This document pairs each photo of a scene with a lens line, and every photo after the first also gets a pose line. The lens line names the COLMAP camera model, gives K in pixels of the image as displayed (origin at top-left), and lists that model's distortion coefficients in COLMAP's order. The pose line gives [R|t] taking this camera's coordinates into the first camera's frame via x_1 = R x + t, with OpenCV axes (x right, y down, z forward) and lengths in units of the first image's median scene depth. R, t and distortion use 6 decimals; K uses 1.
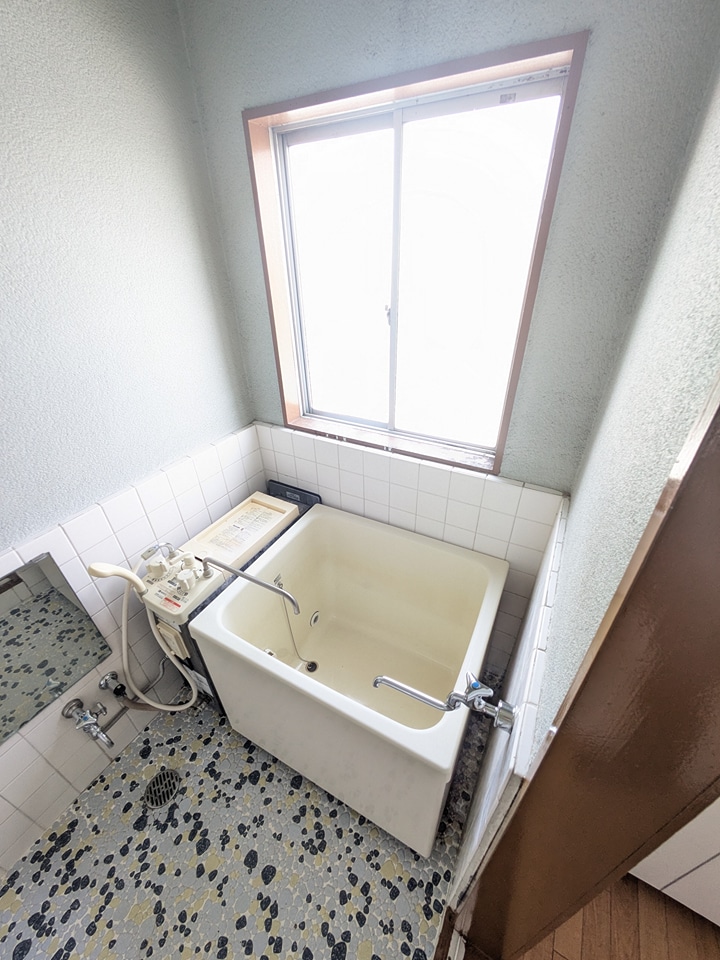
lens RADIAL K [[378.9, 0, 358.5], [0, 378.9, 481.5], [0, 0, 1]] dist [-0.005508, 0.003737]
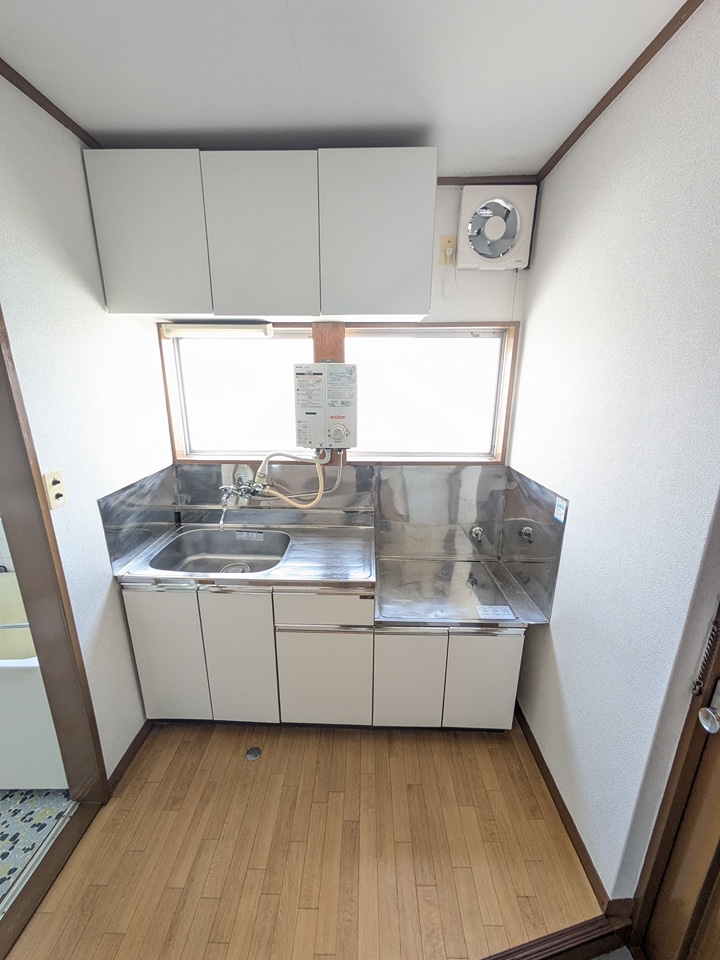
lens RADIAL K [[378.9, 0, 358.4], [0, 378.9, 480.7], [0, 0, 1]] dist [-0.005508, 0.003737]
pose [[0.883620, -0.090258, 0.459423, 0.505748], [0.223277, 0.943713, -0.244034, 0.444695], [-0.411538, 0.318212, 0.854036, -0.868186]]
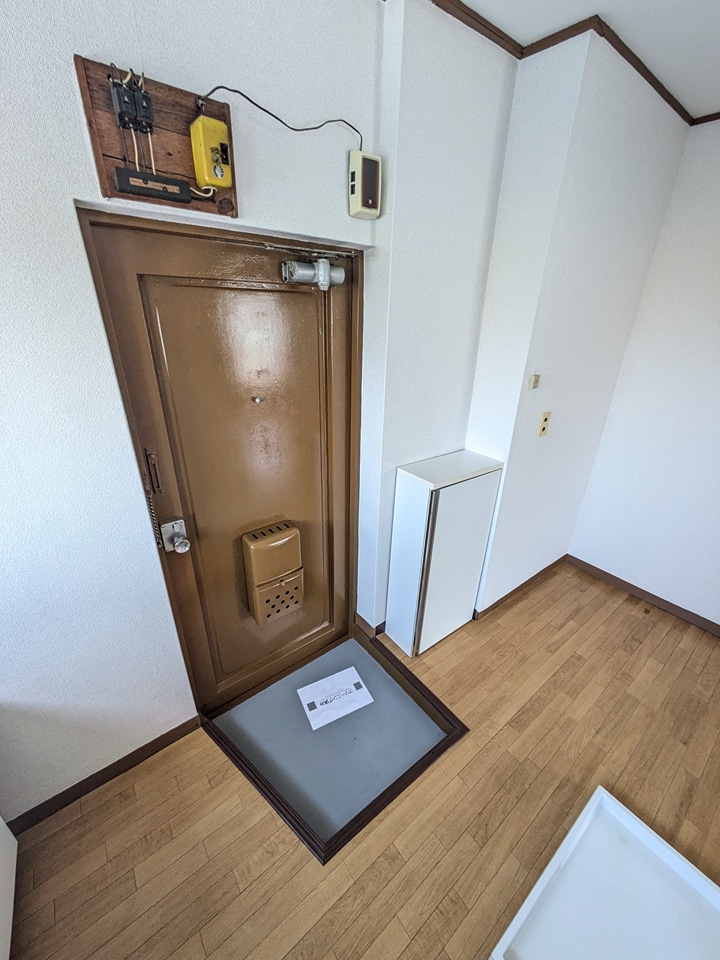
lens RADIAL K [[378.9, 0, 359.2], [0, 378.9, 482.5], [0, 0, 1]] dist [-0.005508, 0.003737]
pose [[-0.920808, -0.148542, 0.360622, 0.555613], [0.213797, 0.581084, 0.785259, 0.035737], [-0.326196, 0.800173, -0.503309, -0.197592]]
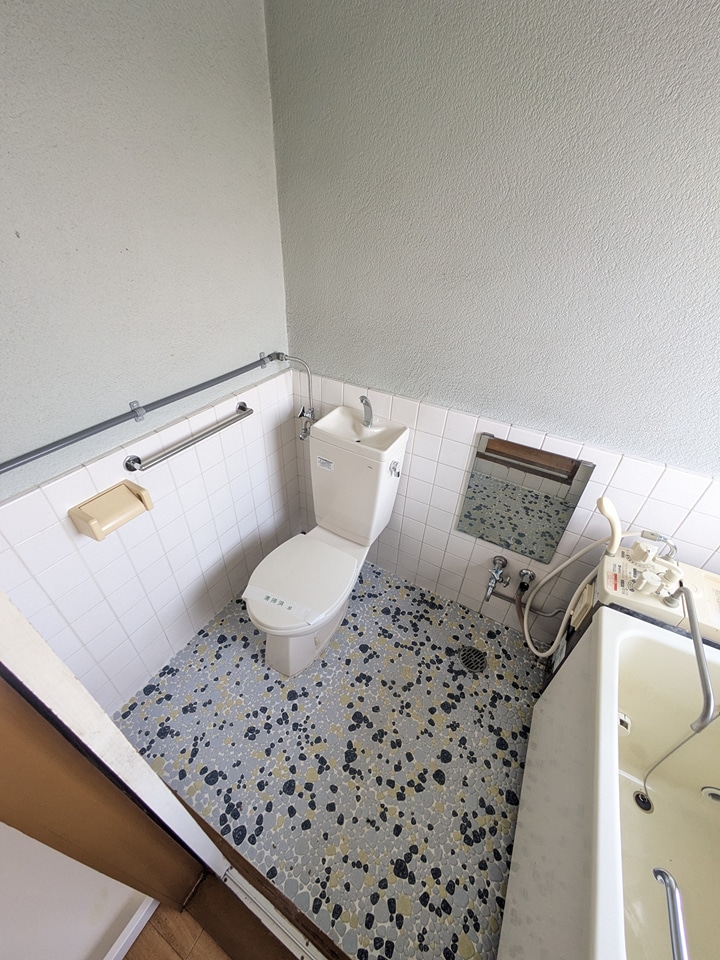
lens RADIAL K [[378.9, 0, 357.2], [0, 378.9, 483.6], [0, 0, 1]] dist [-0.005508, 0.003737]
pose [[-0.002607, 0.618127, -0.786074, 0.095468], [-0.561733, 0.649429, 0.512540, 0.034380], [0.827314, 0.442900, 0.345529, 0.025776]]
